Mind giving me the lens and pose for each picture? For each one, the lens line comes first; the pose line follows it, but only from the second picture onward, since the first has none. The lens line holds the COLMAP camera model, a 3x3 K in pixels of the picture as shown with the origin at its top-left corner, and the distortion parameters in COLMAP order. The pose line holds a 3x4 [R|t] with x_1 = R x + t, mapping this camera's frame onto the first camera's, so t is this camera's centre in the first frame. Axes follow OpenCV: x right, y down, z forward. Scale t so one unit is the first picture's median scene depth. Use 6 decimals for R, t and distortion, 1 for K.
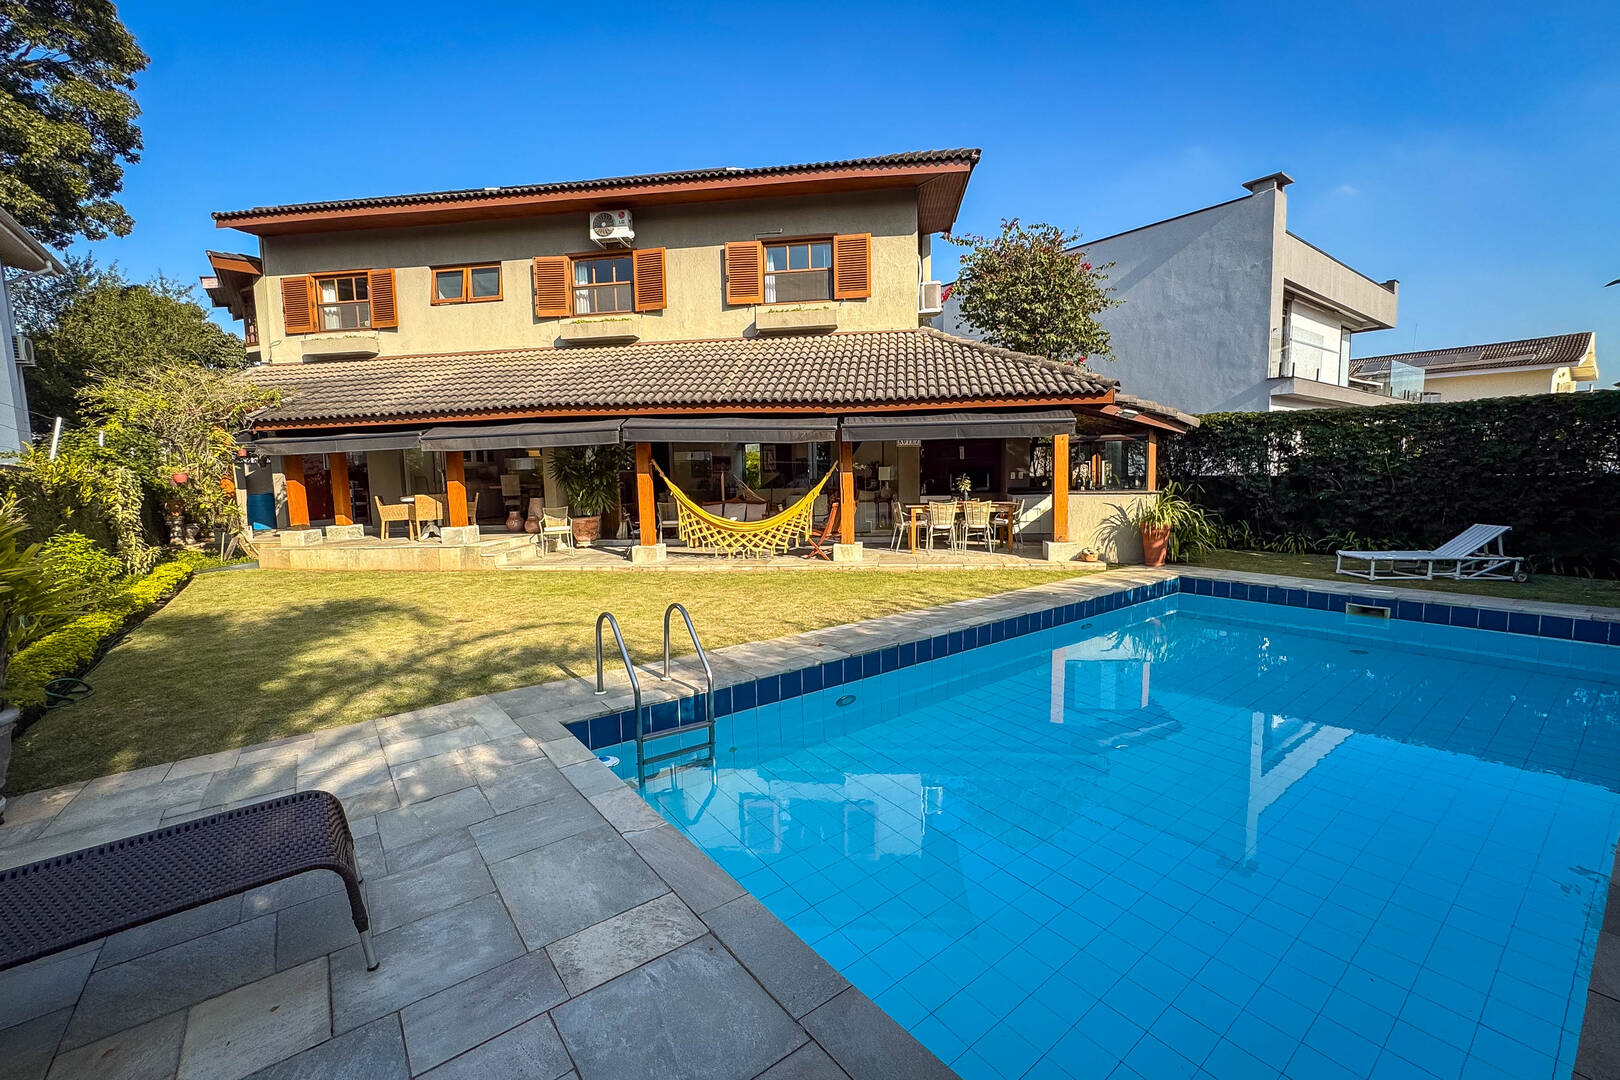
lens RADIAL K [[680.3, 0, 807.1], [0, 680.3, 537.3], [0, 0, 1]] dist [-0.033615, 0.014399]
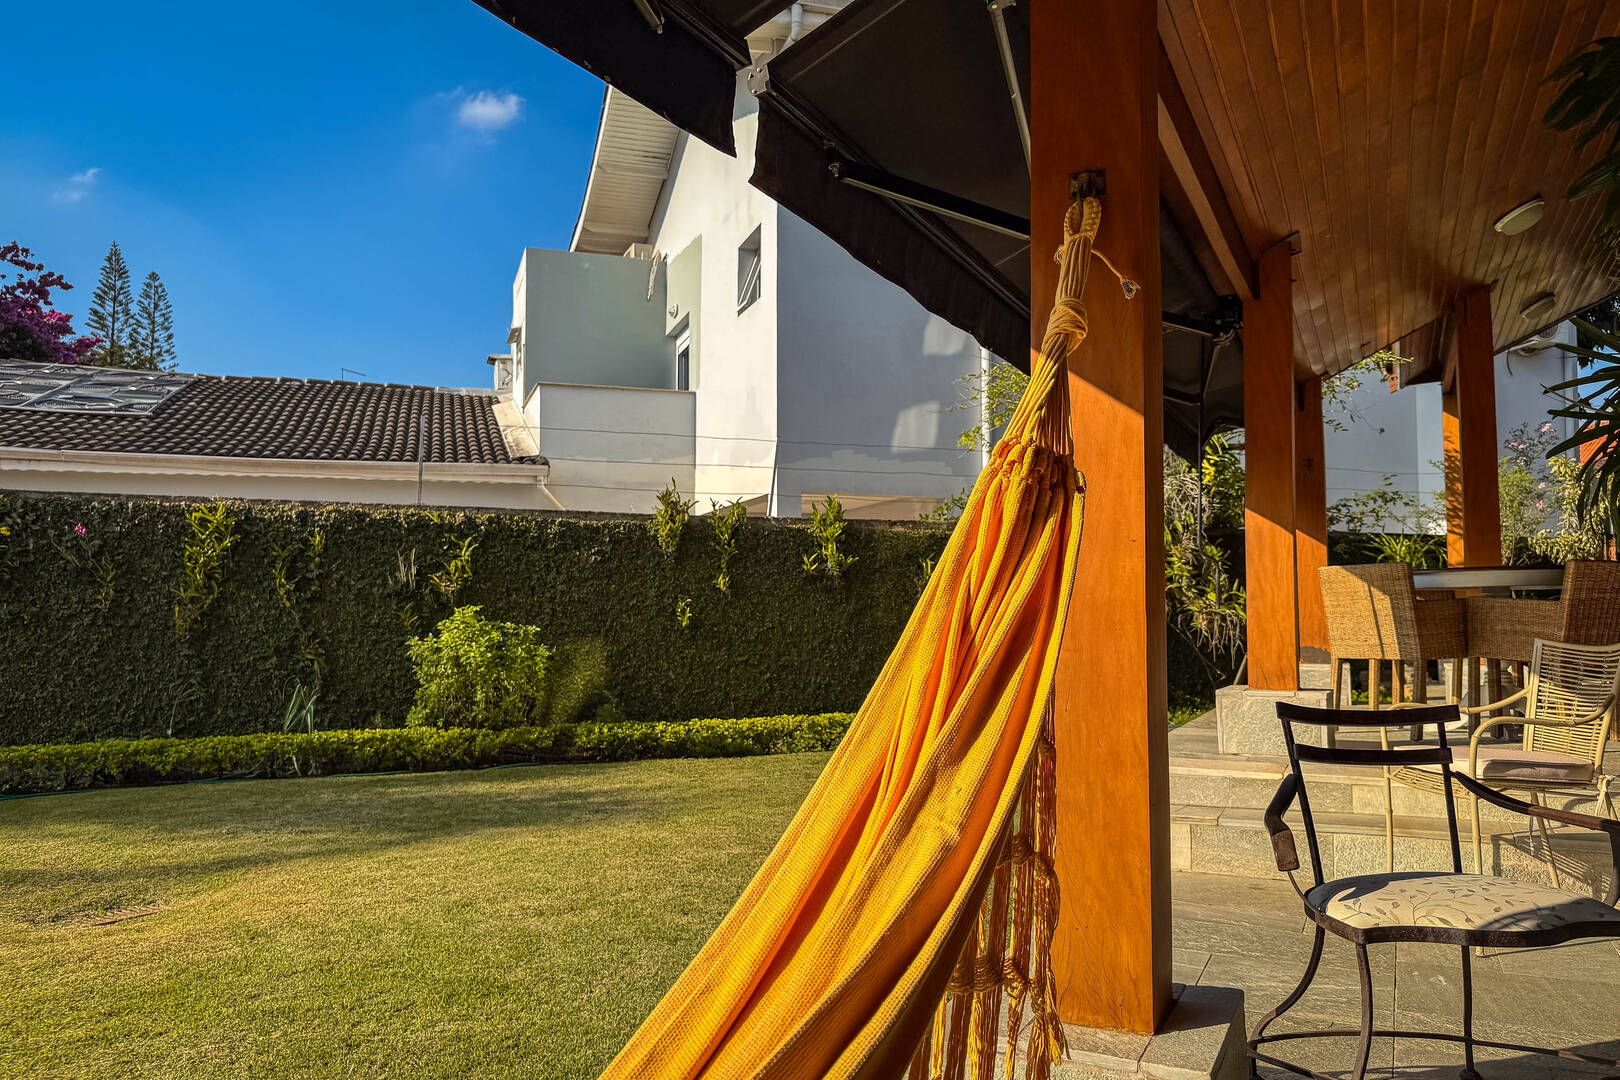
lens RADIAL K [[1190.8, 0, 810.6], [0, 1190.8, 551.5], [0, 0, 1]] dist [-0.004745, 0.025892]
pose [[-0.315122, -0.016097, -0.948915, -0.041072], [-0.079715, 0.996772, 0.009563, -0.059171], [0.945698, 0.078656, -0.315388, 1.014173]]
